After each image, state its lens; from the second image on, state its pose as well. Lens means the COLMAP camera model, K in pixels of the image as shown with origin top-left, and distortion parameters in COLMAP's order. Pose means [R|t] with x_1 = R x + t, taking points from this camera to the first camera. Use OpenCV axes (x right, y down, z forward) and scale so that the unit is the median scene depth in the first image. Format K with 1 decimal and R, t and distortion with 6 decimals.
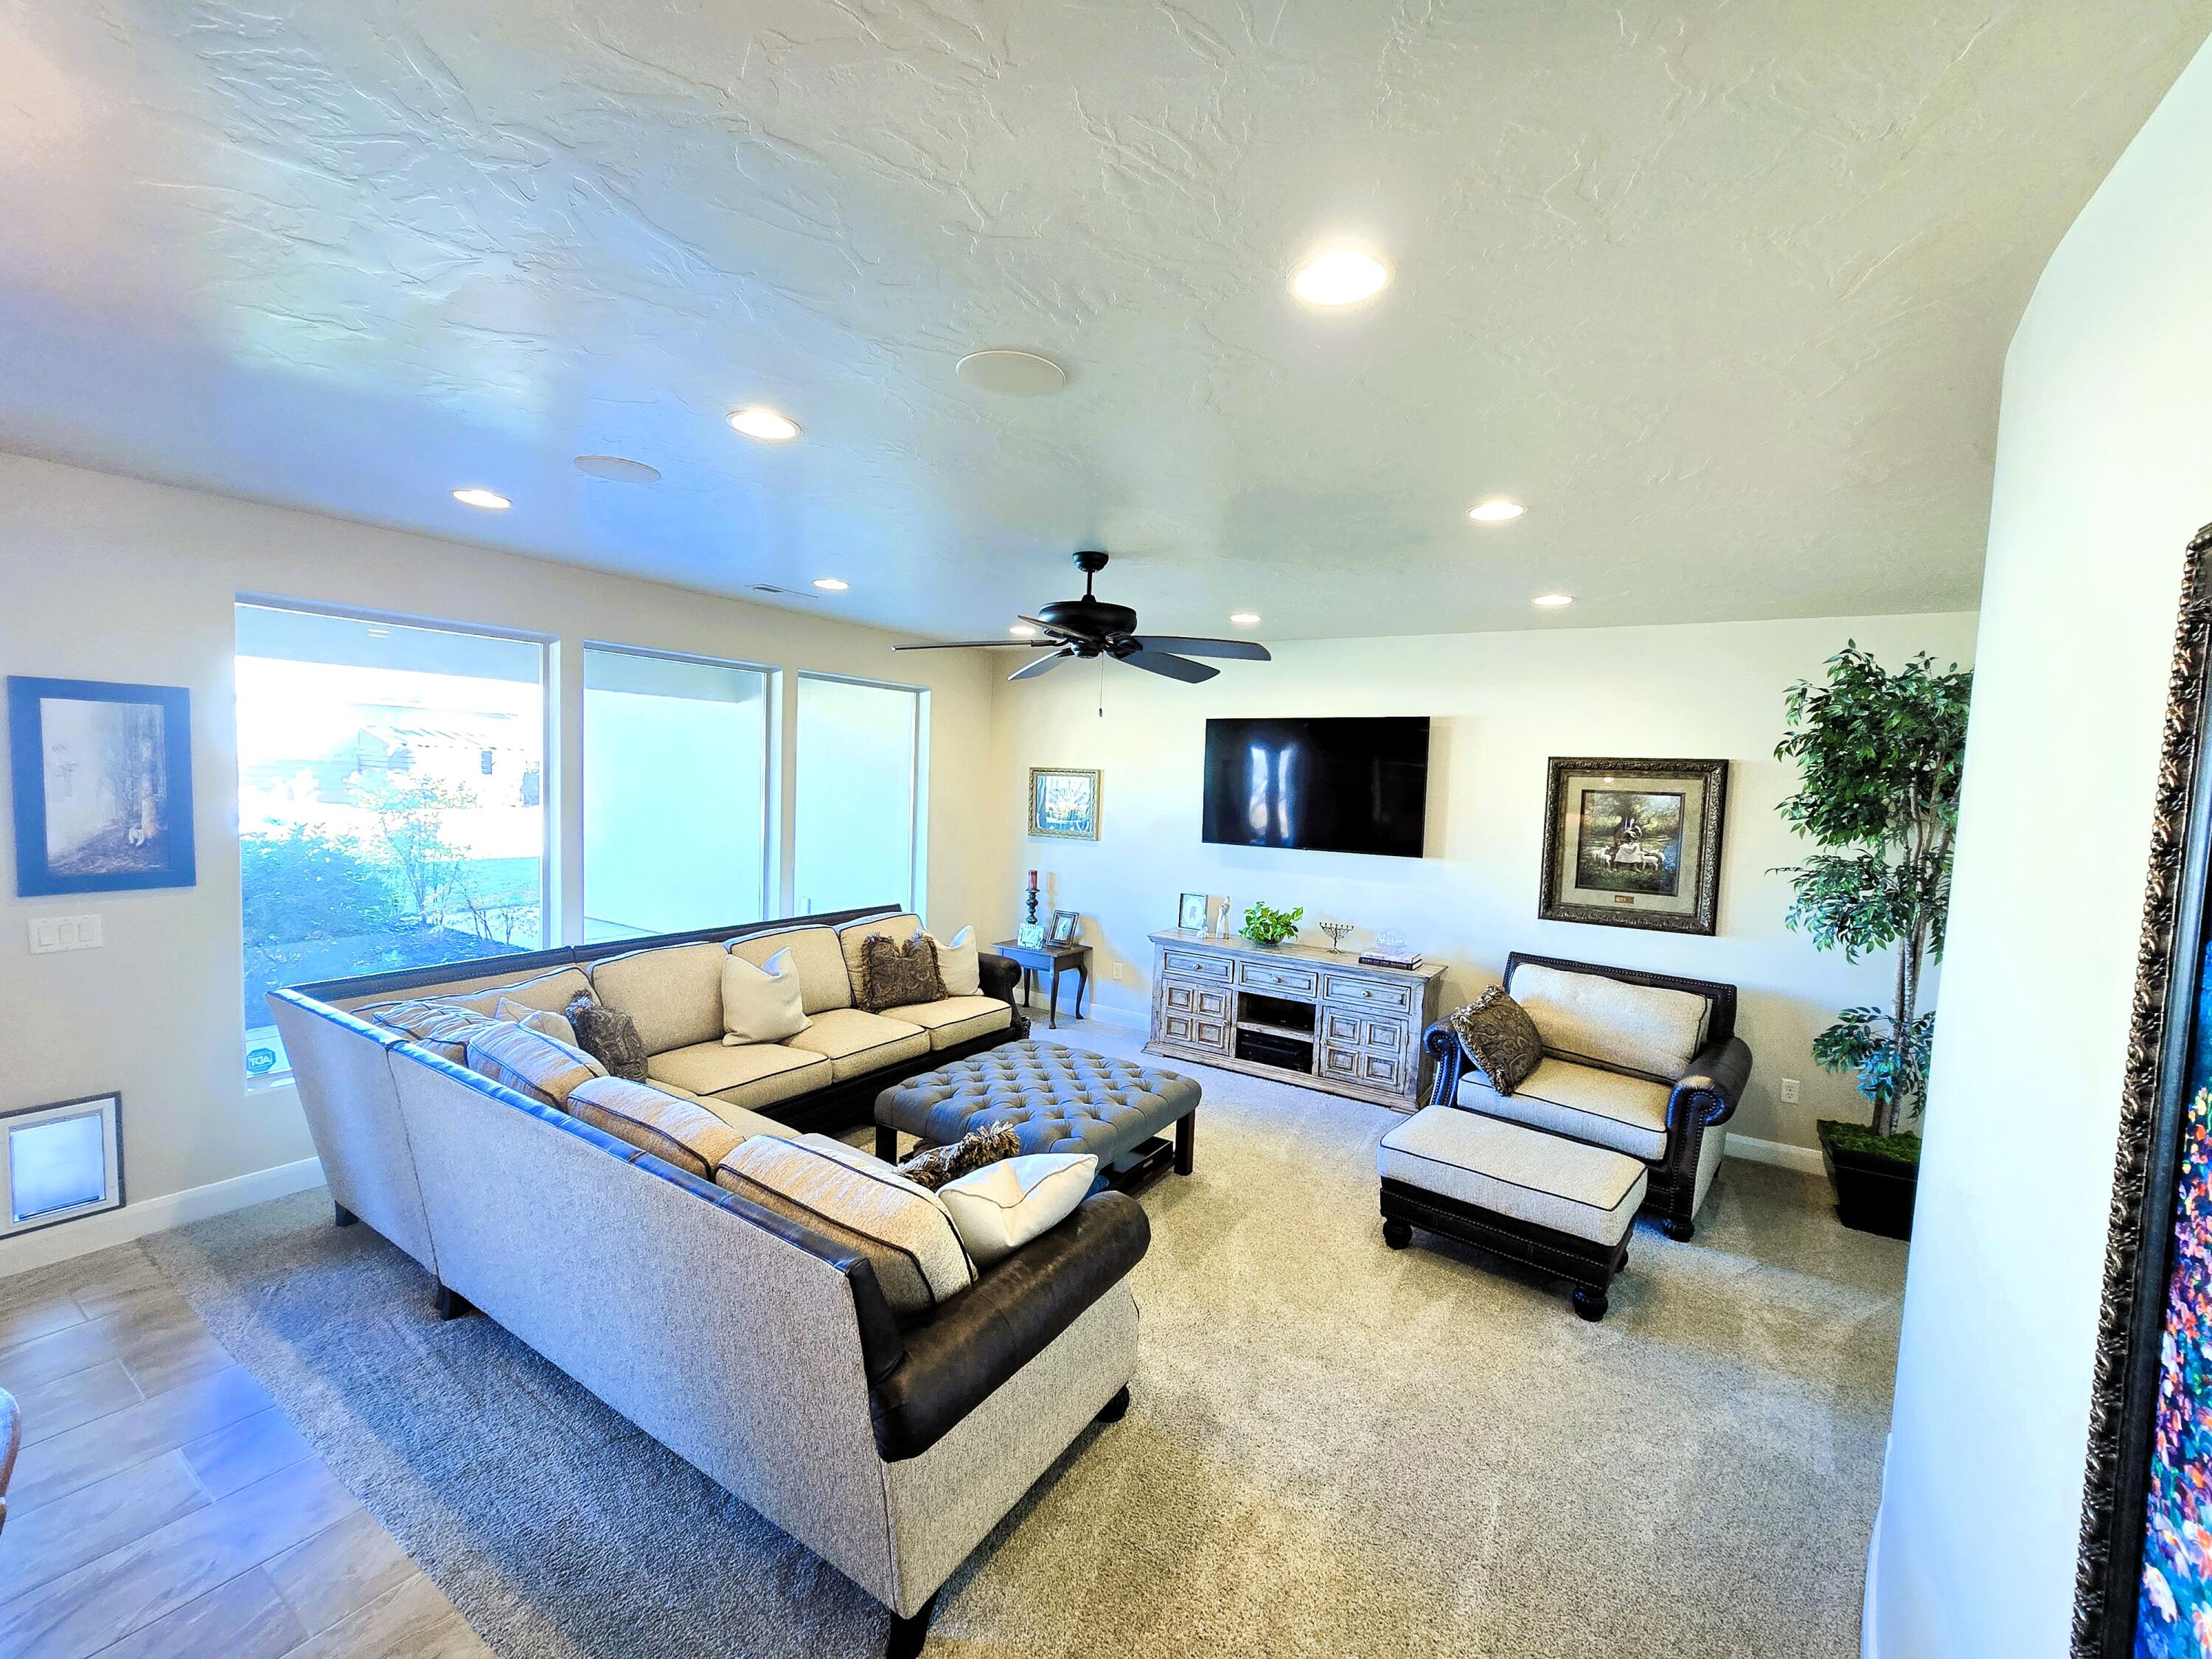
lens RADIAL K [[909.7, 0, 1113.7], [0, 909.7, 831.2], [0, 0, 1]] dist [0.000475, 0.000279]
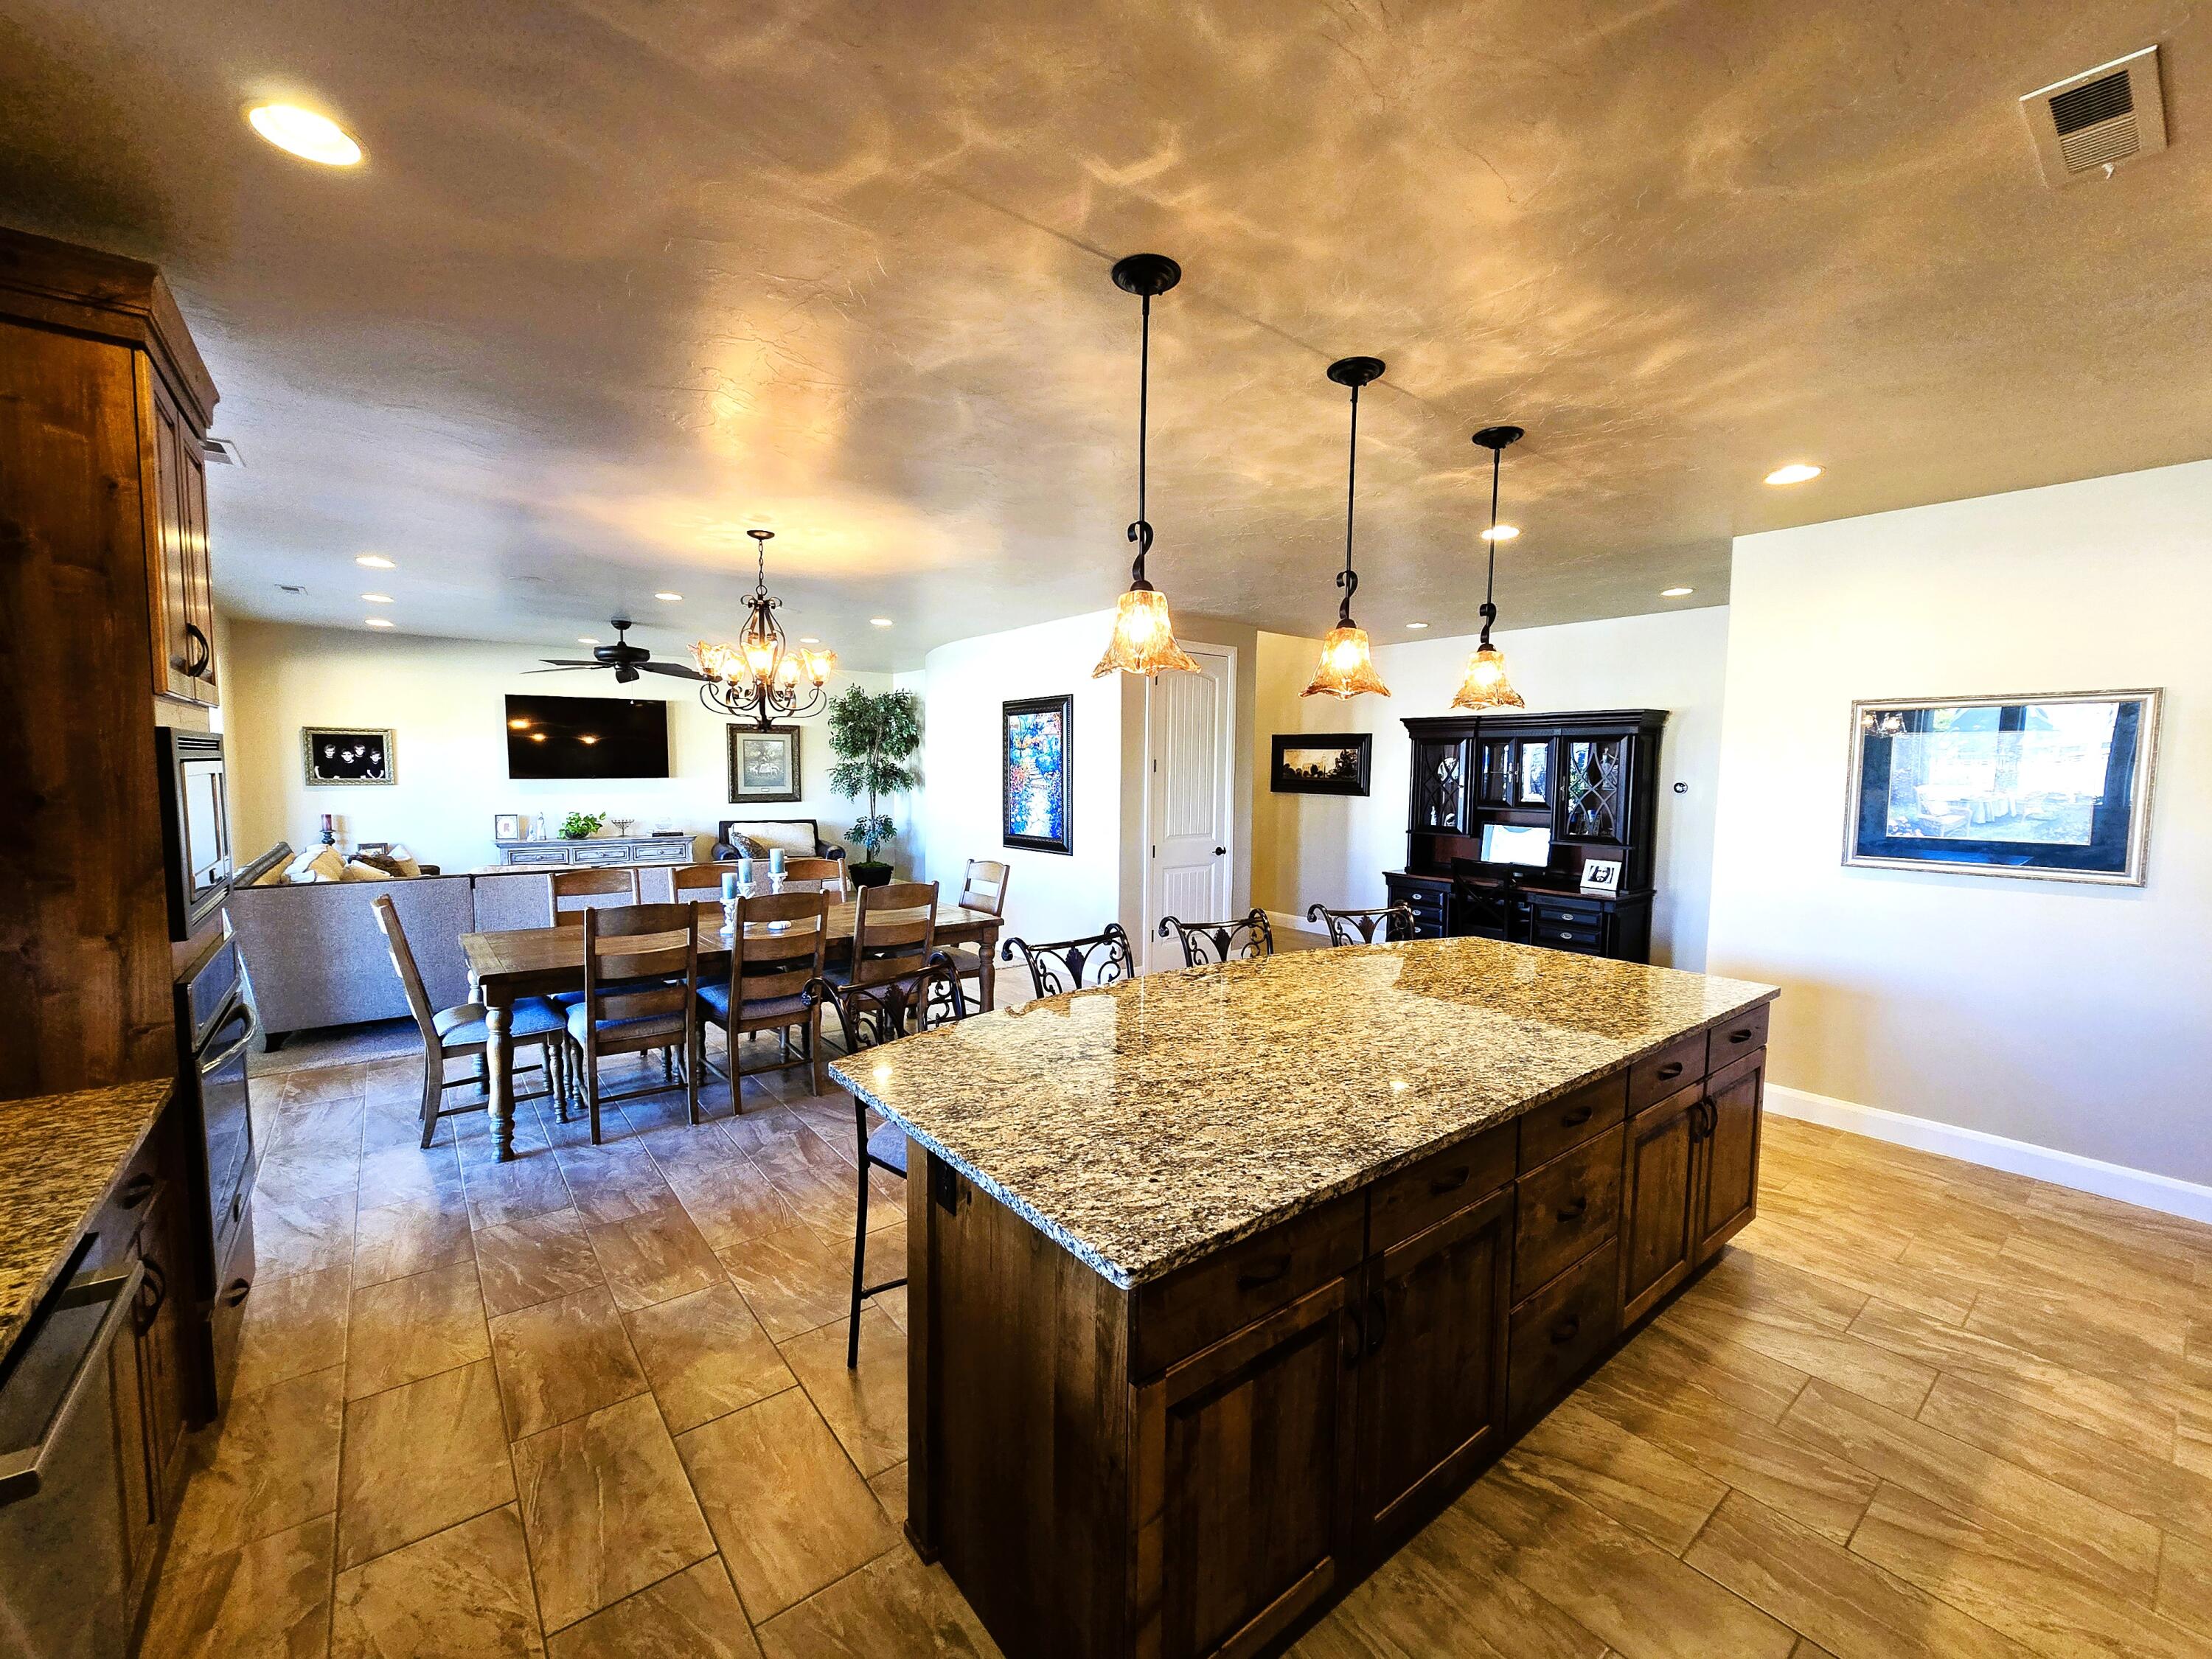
lens RADIAL K [[909.7, 0, 1113.1], [0, 909.7, 833.9], [0, 0, 1]] dist [0.000475, 0.000279]
pose [[0.330514, -0.105504, 0.937886, -1.222671], [0.061348, 0.994032, 0.090201, 0.034784], [-0.941805, 0.027724, 0.335014, -0.512169]]
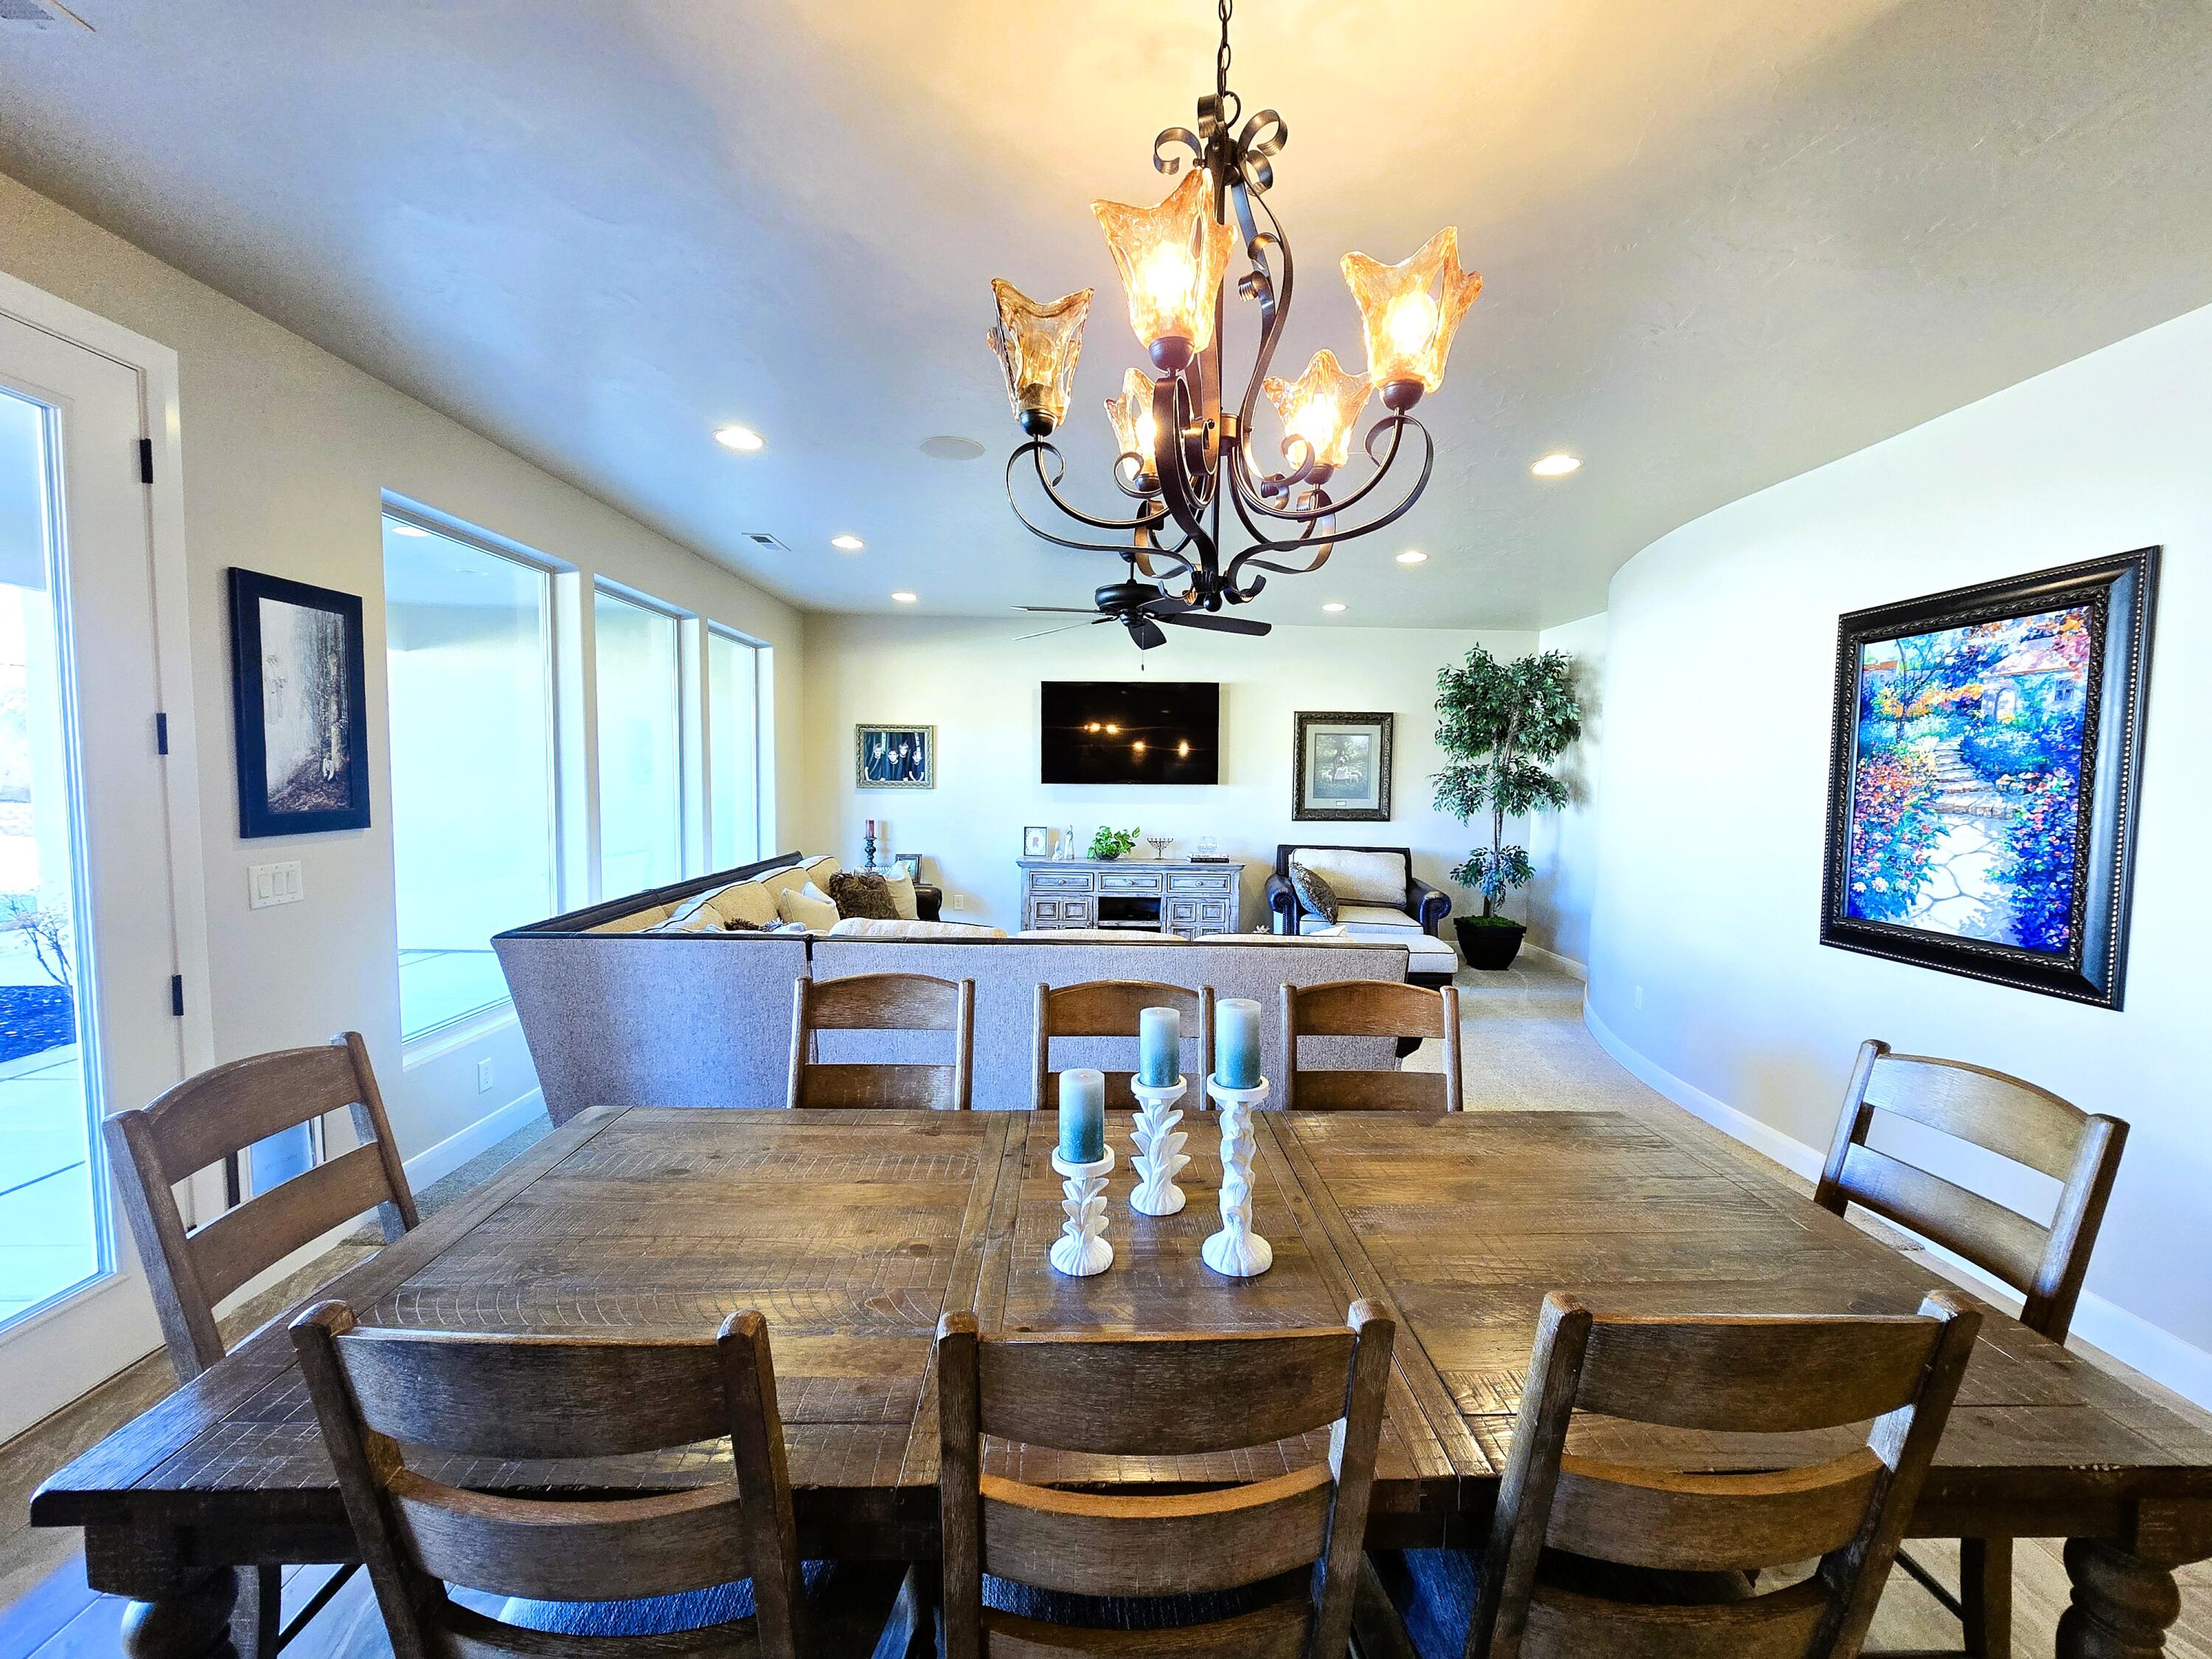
lens RADIAL K [[909.7, 0, 1110.3], [0, 909.7, 832.5], [0, 0, 1]] dist [0.000475, 0.000279]
pose [[0.830468, -0.062978, 0.553495, -0.635036], [0.051829, 0.998014, 0.035792, 0.049081], [-0.554650, -0.001037, 0.832083, -0.075670]]
